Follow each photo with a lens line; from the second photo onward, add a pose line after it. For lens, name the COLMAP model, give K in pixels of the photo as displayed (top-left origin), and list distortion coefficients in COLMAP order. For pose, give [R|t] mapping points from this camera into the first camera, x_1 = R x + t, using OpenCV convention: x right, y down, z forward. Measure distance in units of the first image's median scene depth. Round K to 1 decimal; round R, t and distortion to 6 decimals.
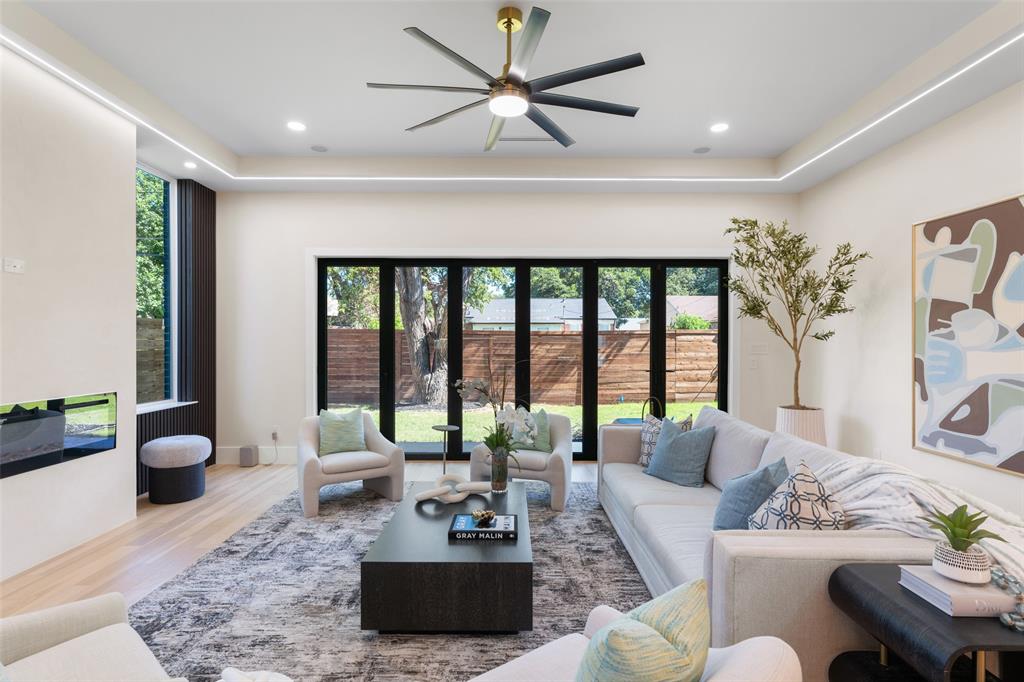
lens RADIAL K [[501.2, 0, 510.4], [0, 501.2, 344.6], [0, 0, 1]] dist [0.001173, 0.000120]
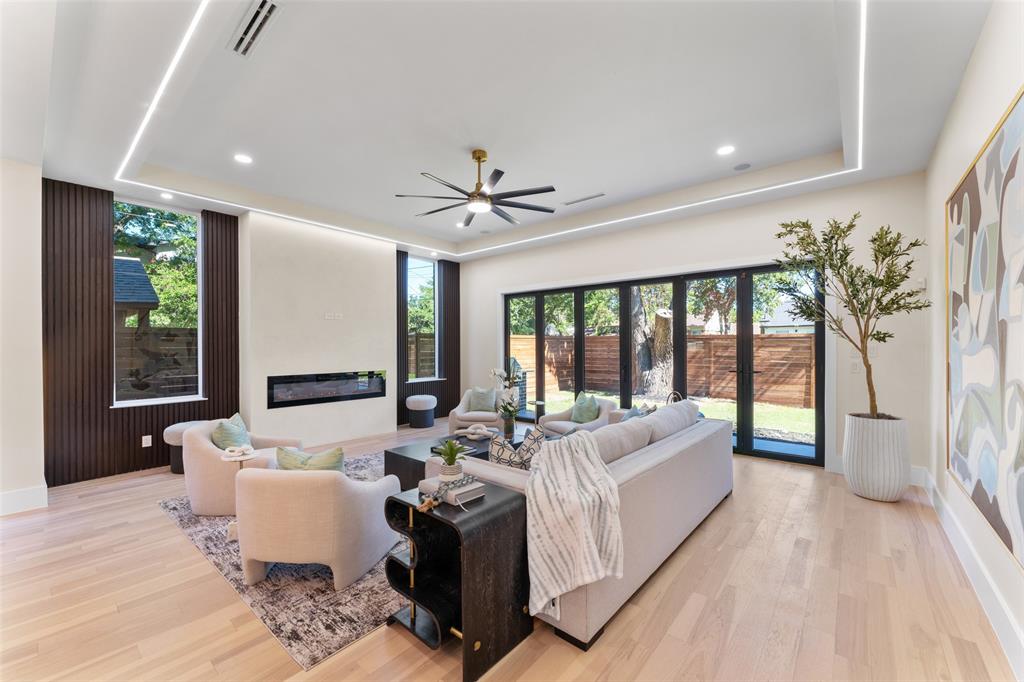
lens RADIAL K [[407.5, 0, 510.0], [0, 407.5, 344.5], [0, 0, 1]] dist [-0.001426, -0.000581]
pose [[0.761215, -0.007171, -0.648459, 0.342181], [0.002765, 0.999966, -0.007813, -0.000027], [0.648493, 0.004155, 0.761209, 0.005842]]
